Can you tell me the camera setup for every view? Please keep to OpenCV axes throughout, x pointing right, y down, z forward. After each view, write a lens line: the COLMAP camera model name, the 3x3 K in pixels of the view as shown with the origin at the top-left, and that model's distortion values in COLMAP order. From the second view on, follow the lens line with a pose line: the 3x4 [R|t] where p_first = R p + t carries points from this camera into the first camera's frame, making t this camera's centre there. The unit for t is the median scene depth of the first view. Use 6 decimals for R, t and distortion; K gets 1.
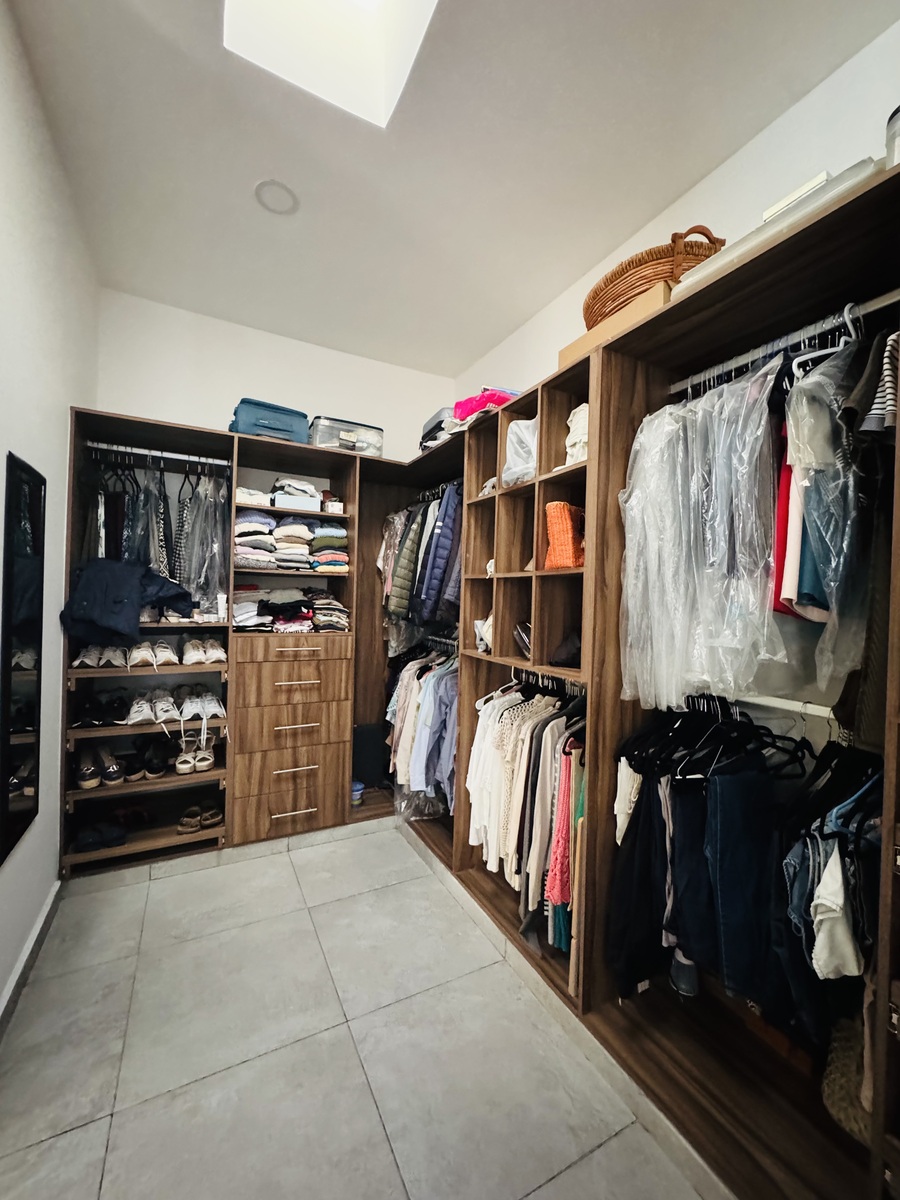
lens RADIAL K [[487.5, 0, 437.3], [0, 487.5, 596.6], [0, 0, 1]] dist [-0.002481, -0.000353]
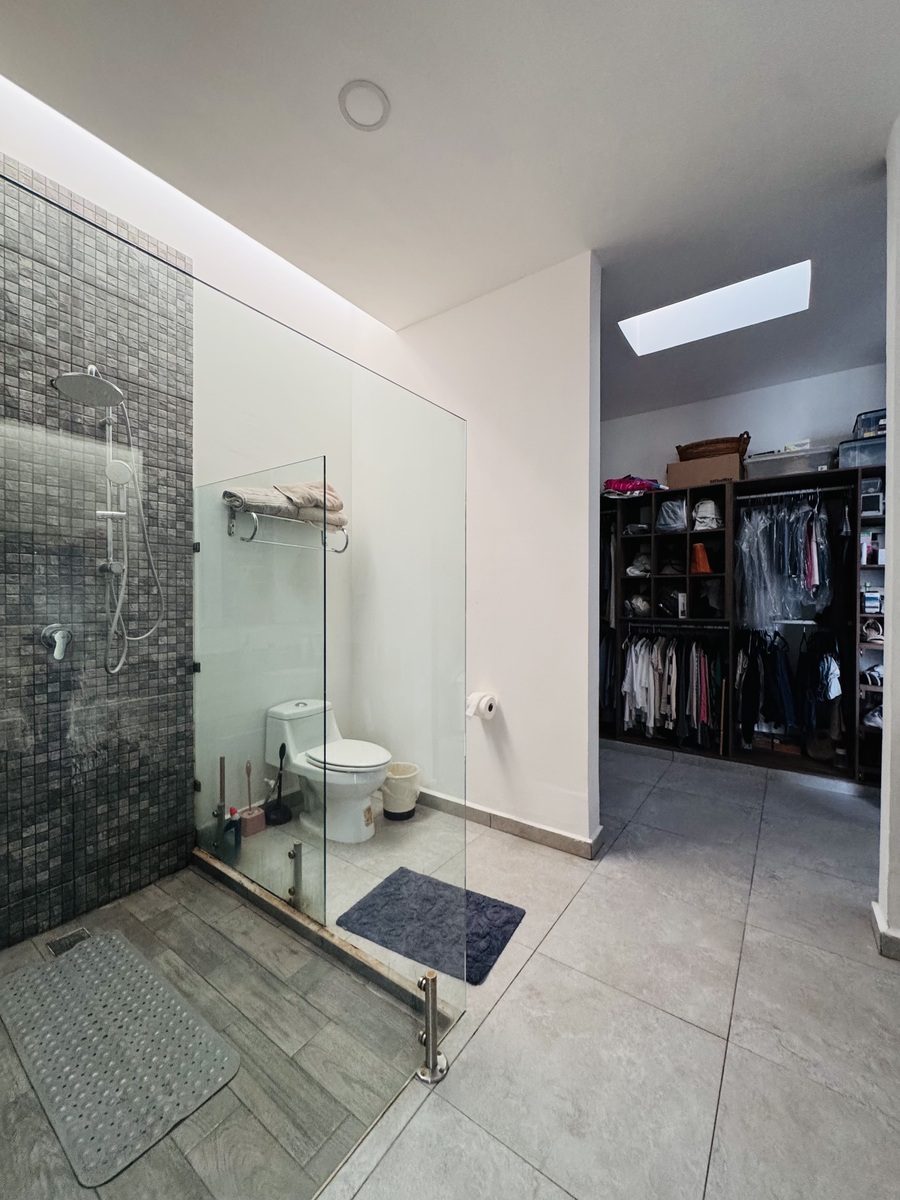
lens RADIAL K [[487.5, 0, 437.3], [0, 487.5, 596.6], [0, 0, 1]] dist [-0.002481, -0.000353]
pose [[0.897118, -0.028044, 0.440900, -2.182028], [0.022895, 0.999593, 0.016995, -0.020703], [-0.441198, -0.005152, 0.897395, -0.555766]]
